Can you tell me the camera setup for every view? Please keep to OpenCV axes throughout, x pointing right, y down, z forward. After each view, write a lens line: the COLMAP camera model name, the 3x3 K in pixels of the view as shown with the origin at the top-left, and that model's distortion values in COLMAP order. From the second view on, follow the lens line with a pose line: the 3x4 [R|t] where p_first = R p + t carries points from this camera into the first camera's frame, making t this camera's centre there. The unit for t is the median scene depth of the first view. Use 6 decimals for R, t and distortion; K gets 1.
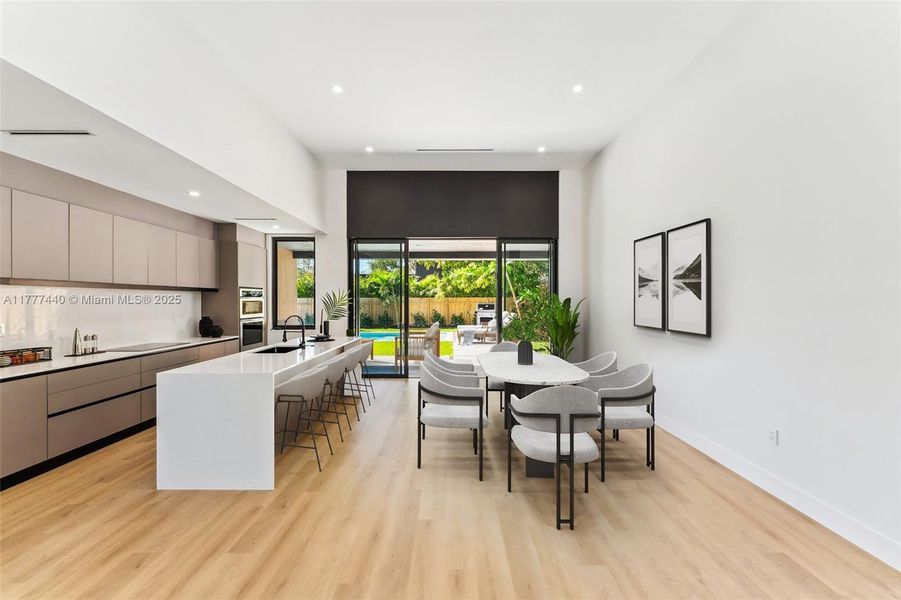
lens RADIAL K [[357.6, 0, 452.5], [0, 357.6, 304.8], [0, 0, 1]] dist [0.000251, -0.000006]
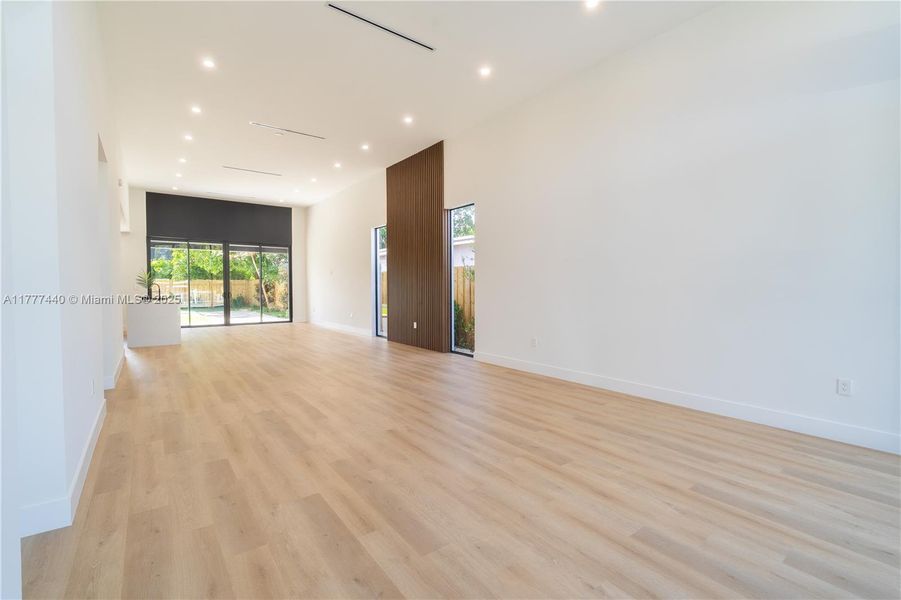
lens RADIAL K [[401.3, 0, 450.5], [0, 401.3, 300.0], [0, 0, 1]] dist [-0.002386, 0.000352]
pose [[0.807785, -0.017984, 0.589203, -0.301252], [0.007087, 0.999759, 0.020799, 0.064315], [-0.589435, -0.012625, 0.807717, -1.304848]]
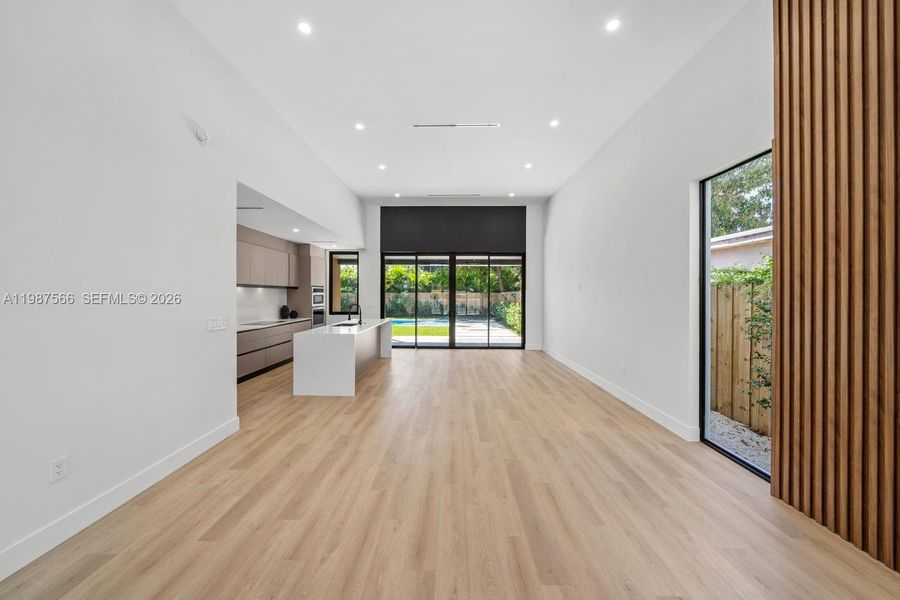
lens RADIAL K [[308.6, 0, 447.6], [0, 308.6, 297.6], [0, 0, 1]] dist [-0.000505, -0.000070]
pose [[0.999768, 0.004254, -0.021133, 0.008677], [-0.004328, 0.999985, -0.003463, 0.002000], [0.021118, 0.003554, 0.999771, -0.297734]]
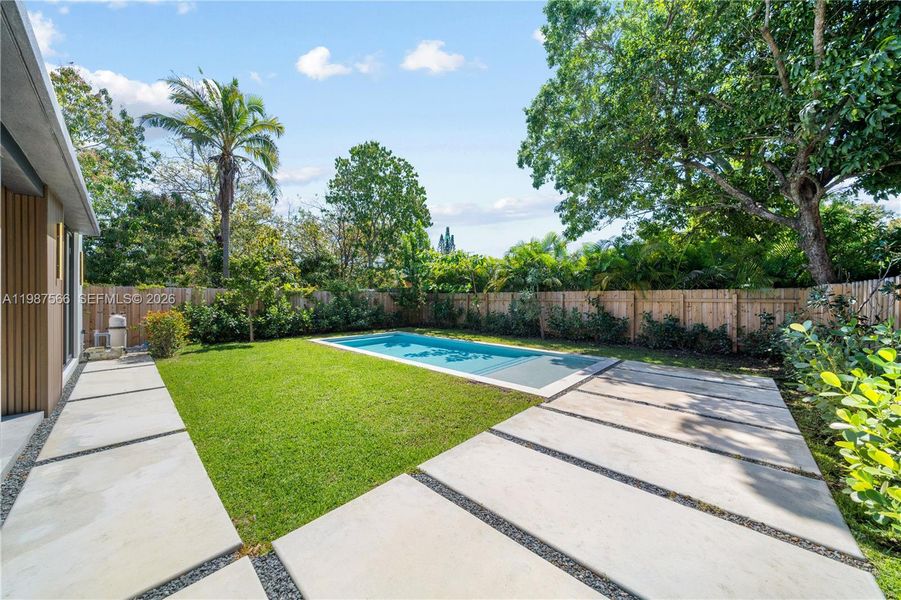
lens RADIAL K [[304.4, 0, 446.7], [0, 304.4, 300.8], [0, 0, 1]] dist [0.000202, 0.000016]
pose [[0.722557, 0.007851, -0.691266, 0.384513], [-0.010644, 0.999943, 0.000232, -0.005104], [0.691229, 0.007190, 0.722600, 1.733462]]
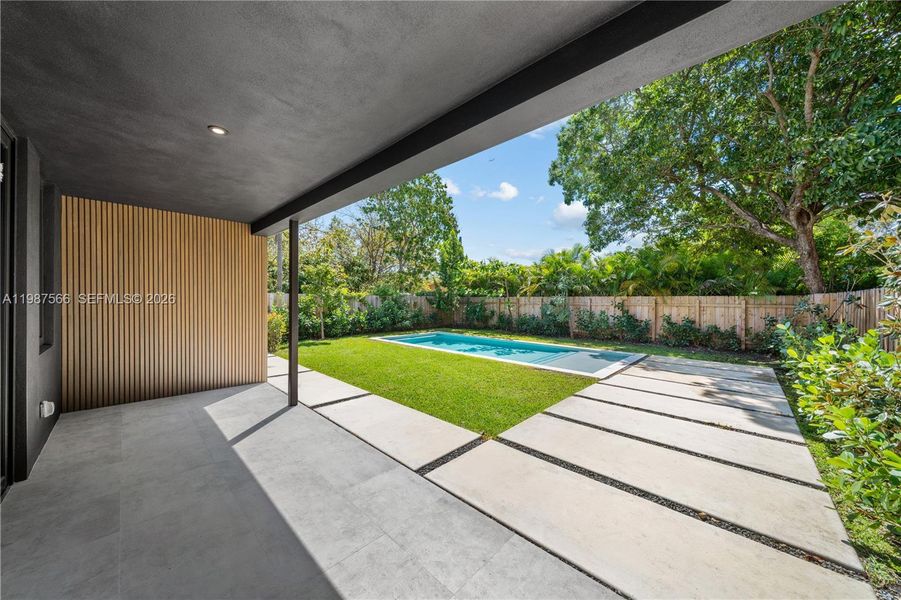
lens RADIAL K [[310.3, 0, 446.1], [0, 310.3, 303.2], [0, 0, 1]] dist [0.001096, 0.000107]
pose [[0.716425, 0.012313, -0.697556, 0.393893], [-0.013730, 0.999899, 0.003549, -0.018385], [0.697529, 0.007035, 0.716522, 1.308474]]
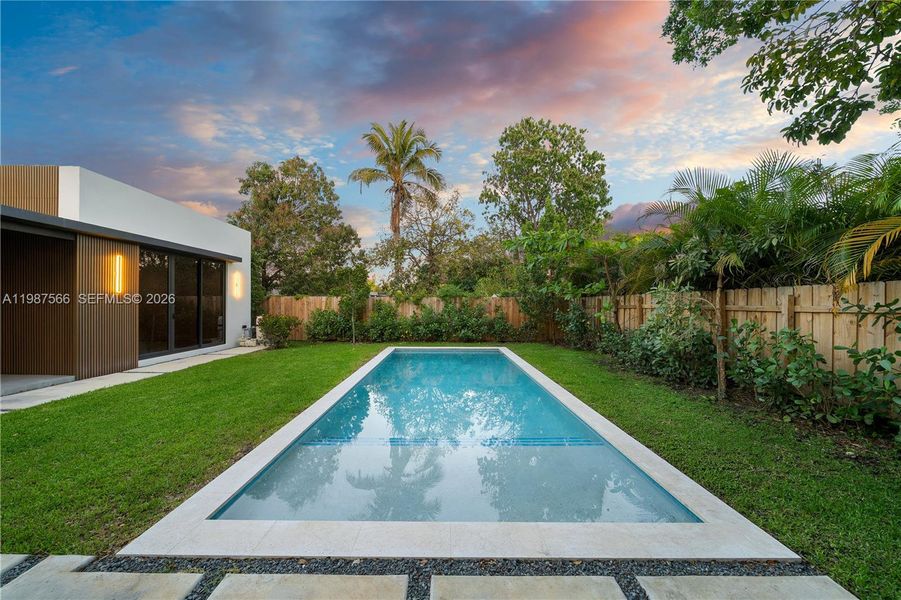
lens RADIAL K [[306.7, 0, 444.4], [0, 306.7, 302.7], [0, 0, 1]] dist [0.000026, 0.000045]
pose [[-0.021967, -0.001692, -0.999757, 0.340581], [-0.015133, 0.999885, -0.001360, -0.022226], [0.999644, 0.015100, -0.021990, 2.862917]]
